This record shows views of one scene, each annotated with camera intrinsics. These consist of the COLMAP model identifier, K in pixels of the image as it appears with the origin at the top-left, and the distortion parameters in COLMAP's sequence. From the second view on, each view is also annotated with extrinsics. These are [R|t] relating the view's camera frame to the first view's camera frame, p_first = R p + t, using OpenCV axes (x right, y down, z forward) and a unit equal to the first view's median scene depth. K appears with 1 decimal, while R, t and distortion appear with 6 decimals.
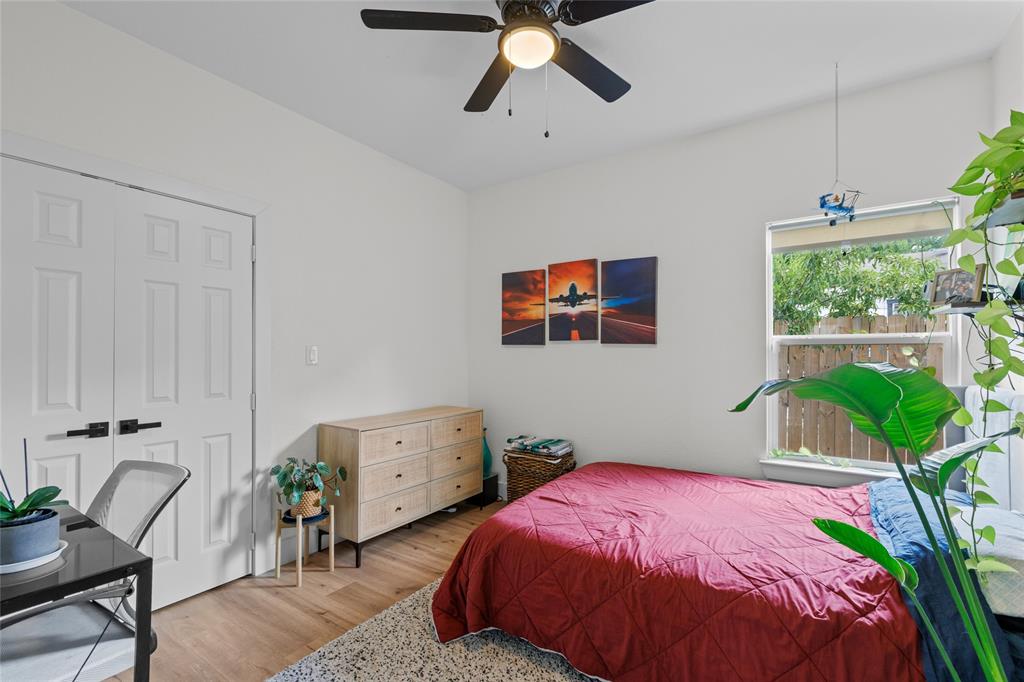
lens RADIAL K [[456.4, 0, 512.0], [0, 456.4, 341.0], [0, 0, 1]] dist [-0.001334, -0.000687]
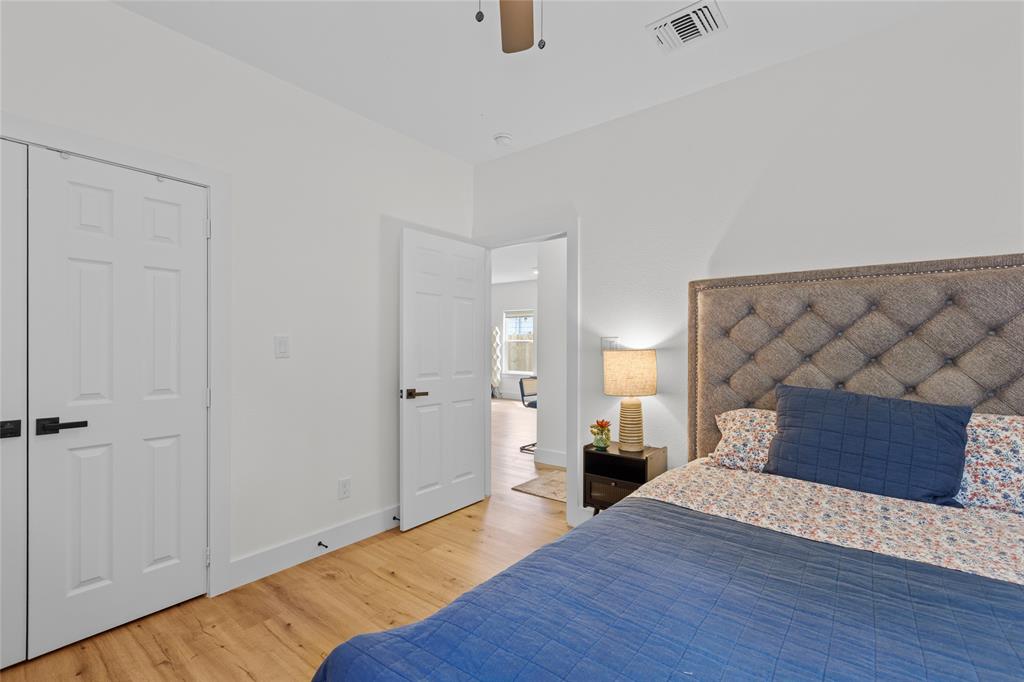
lens RADIAL K [[456.4, 0, 512.0], [0, 456.4, 341.0], [0, 0, 1]] dist [-0.001334, -0.000687]
pose [[0.992824, 0.015113, -0.118626, 0.137439], [-0.013917, 0.999844, 0.010907, 0.003251], [0.118772, -0.009178, 0.992879, 0.234240]]
